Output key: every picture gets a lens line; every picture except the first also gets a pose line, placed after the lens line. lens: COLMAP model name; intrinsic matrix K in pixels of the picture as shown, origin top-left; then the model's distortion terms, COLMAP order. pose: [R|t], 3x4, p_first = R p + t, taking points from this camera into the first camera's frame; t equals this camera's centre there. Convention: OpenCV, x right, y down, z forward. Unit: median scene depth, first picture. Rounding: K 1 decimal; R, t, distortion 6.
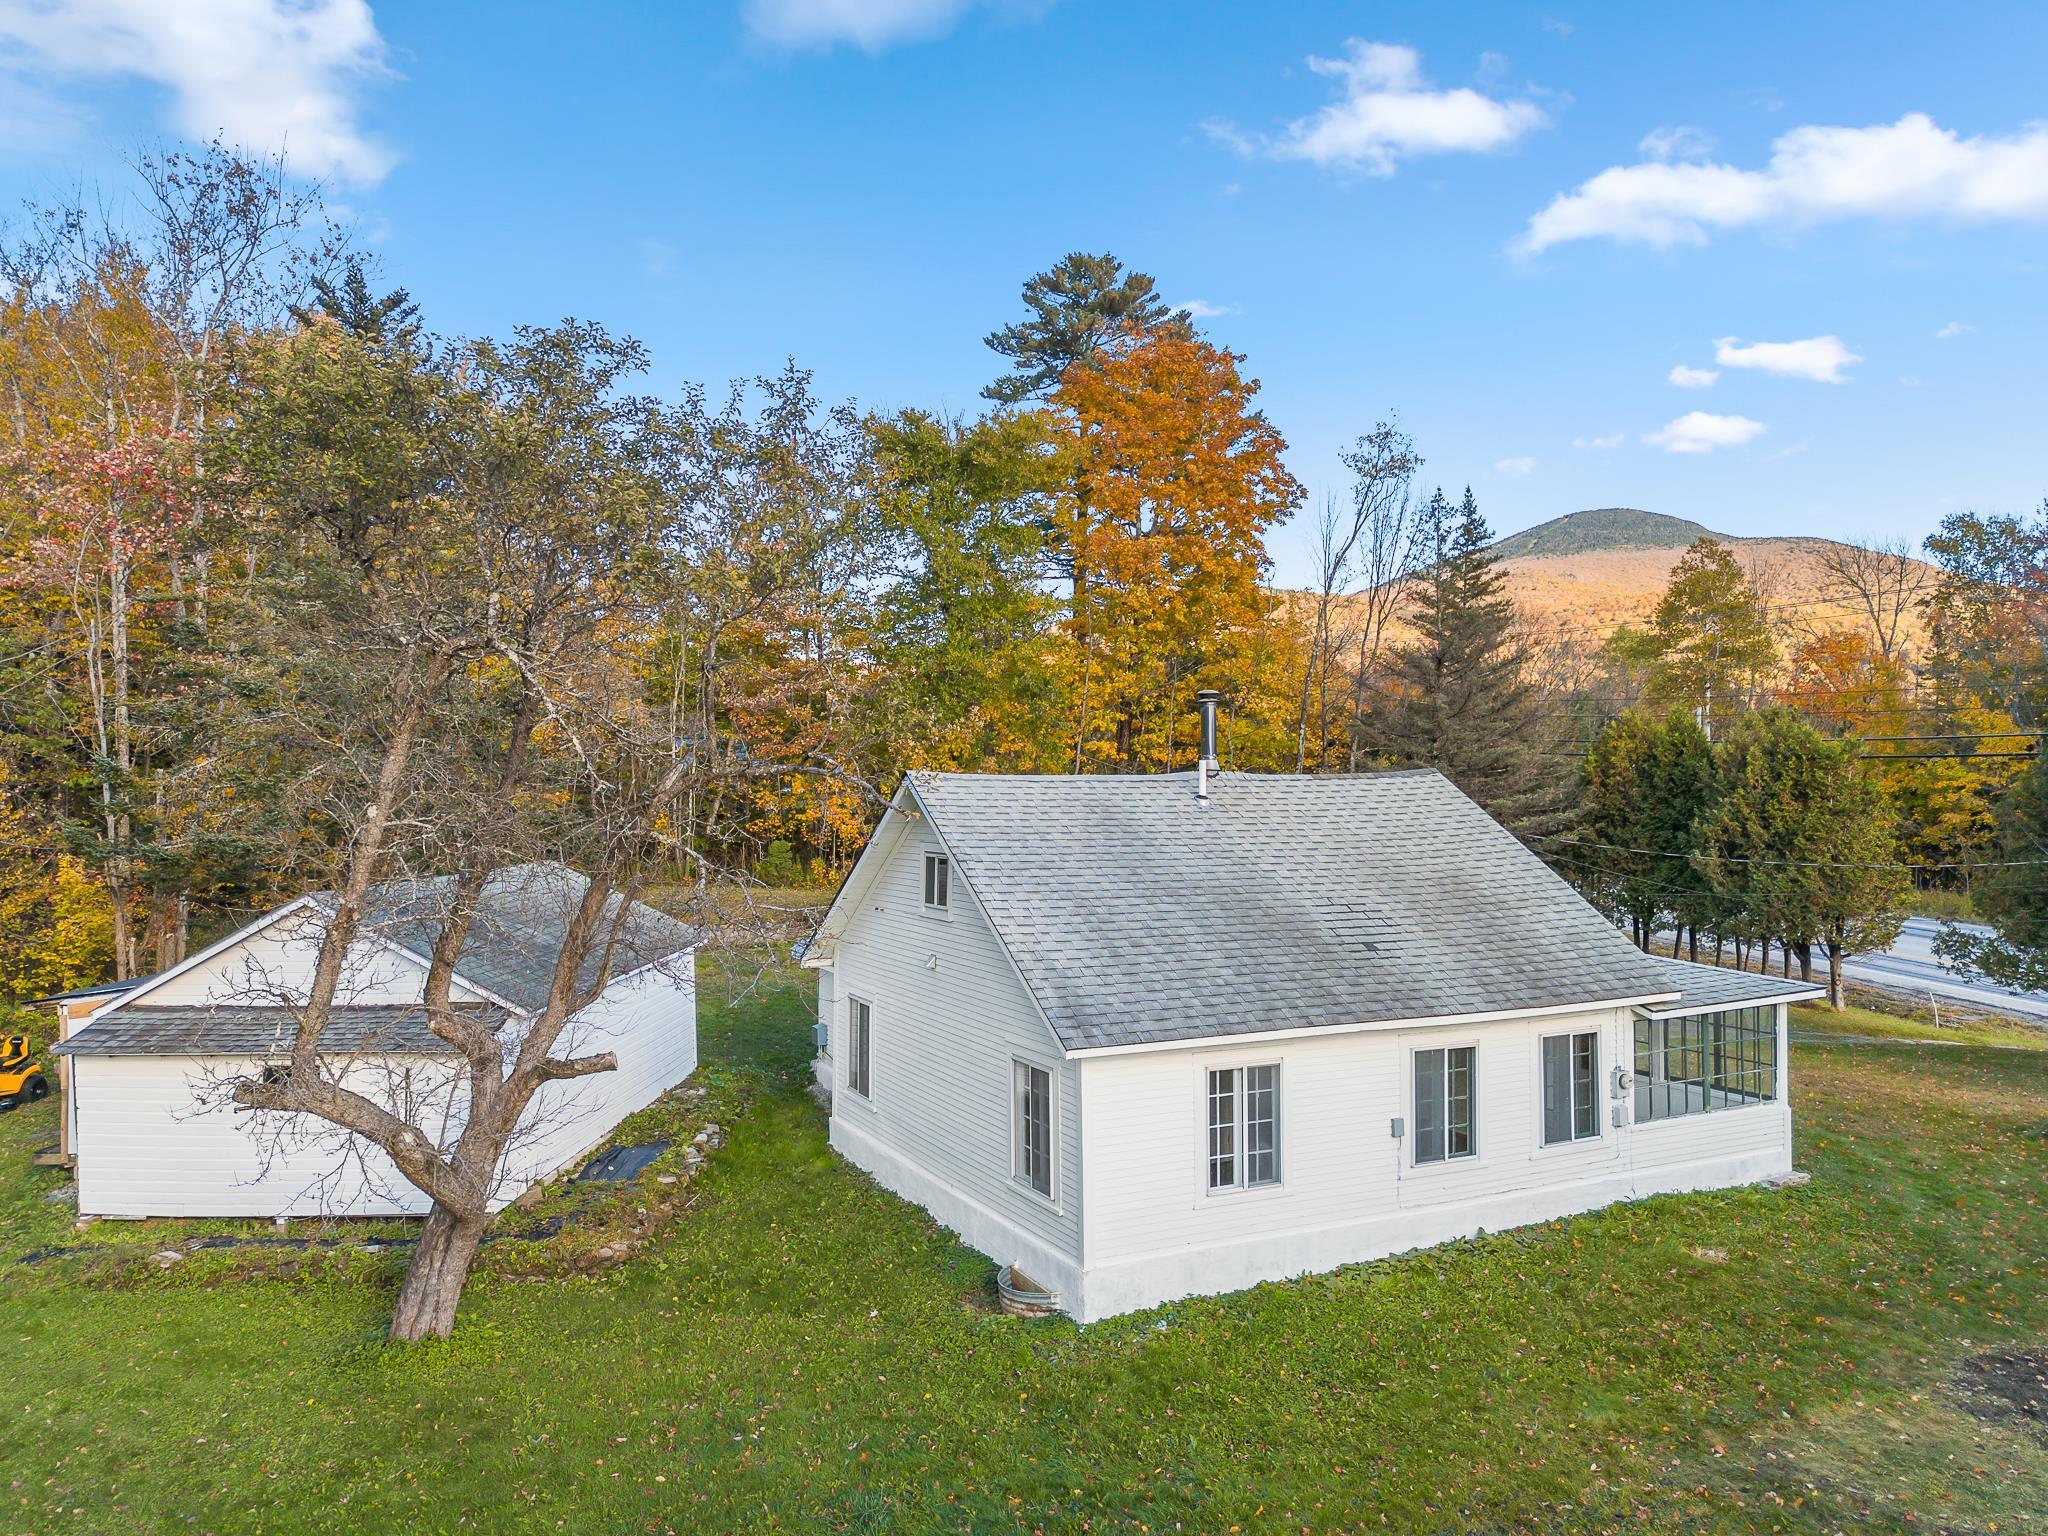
lens RADIAL K [[1447.2, 0, 1008.1], [0, 1447.2, 726.7], [0, 0, 1]] dist [0.053471, -0.046613]
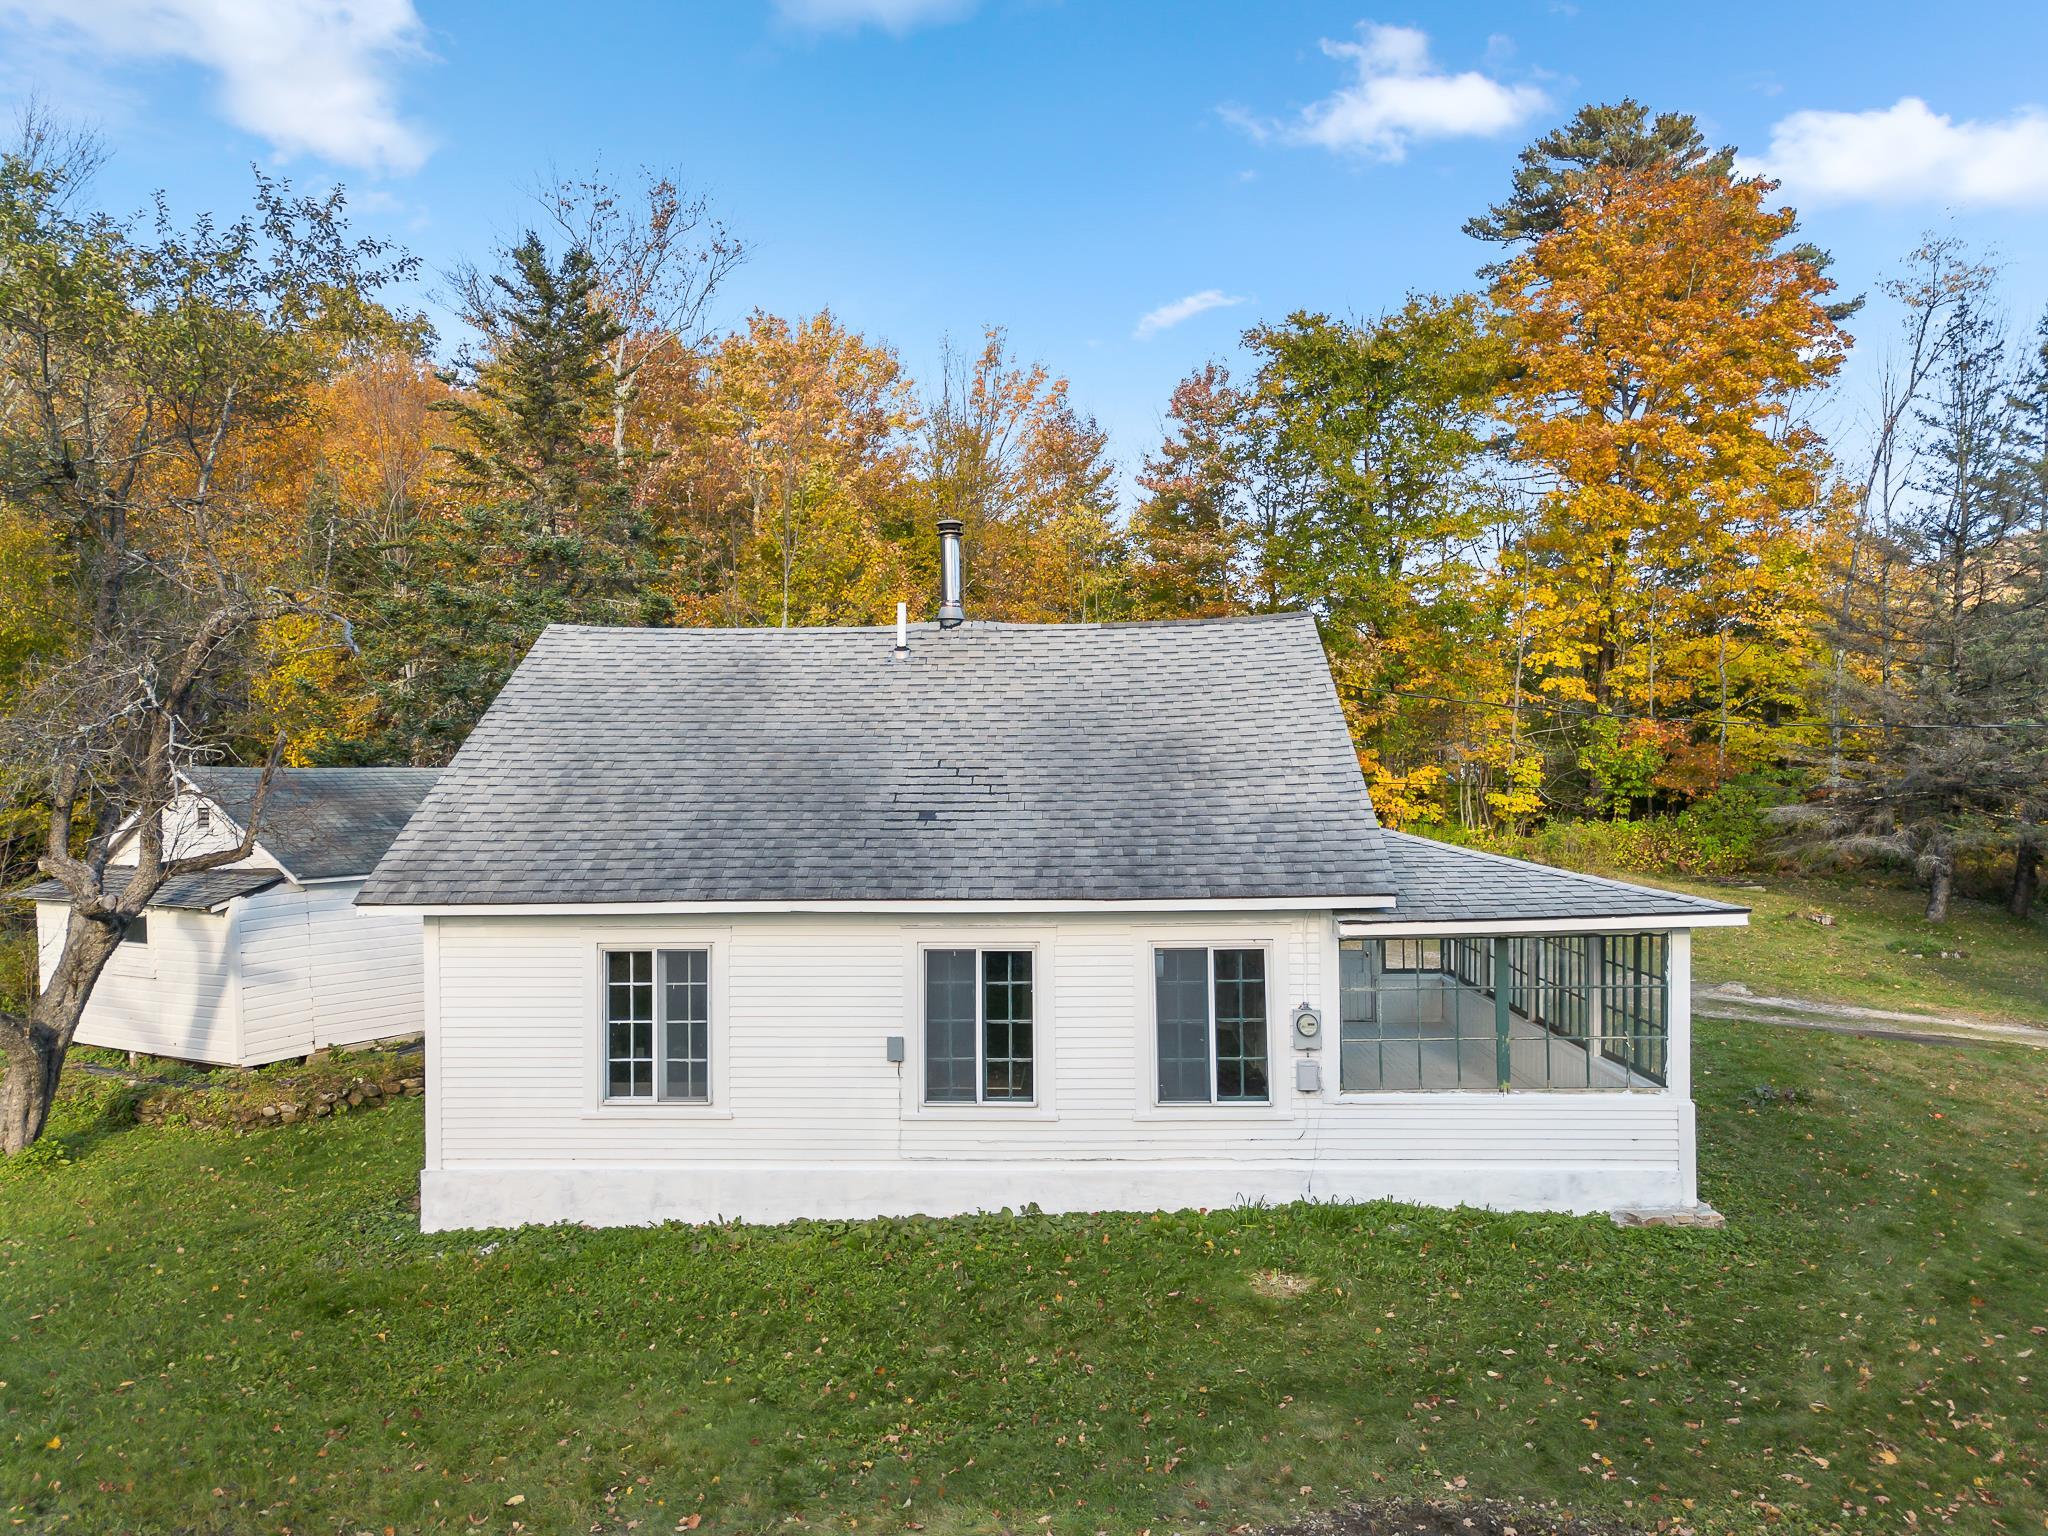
lens RADIAL K [[1447.2, 0, 1023.9], [0, 1447.2, 755.0], [0, 0, 1]] dist [0.053471, -0.046613]
pose [[0.881460, -0.007136, -0.472205, 0.627500], [0.019149, 0.999604, 0.020639, 0.103075], [0.471871, -0.027235, 0.881247, 0.356873]]
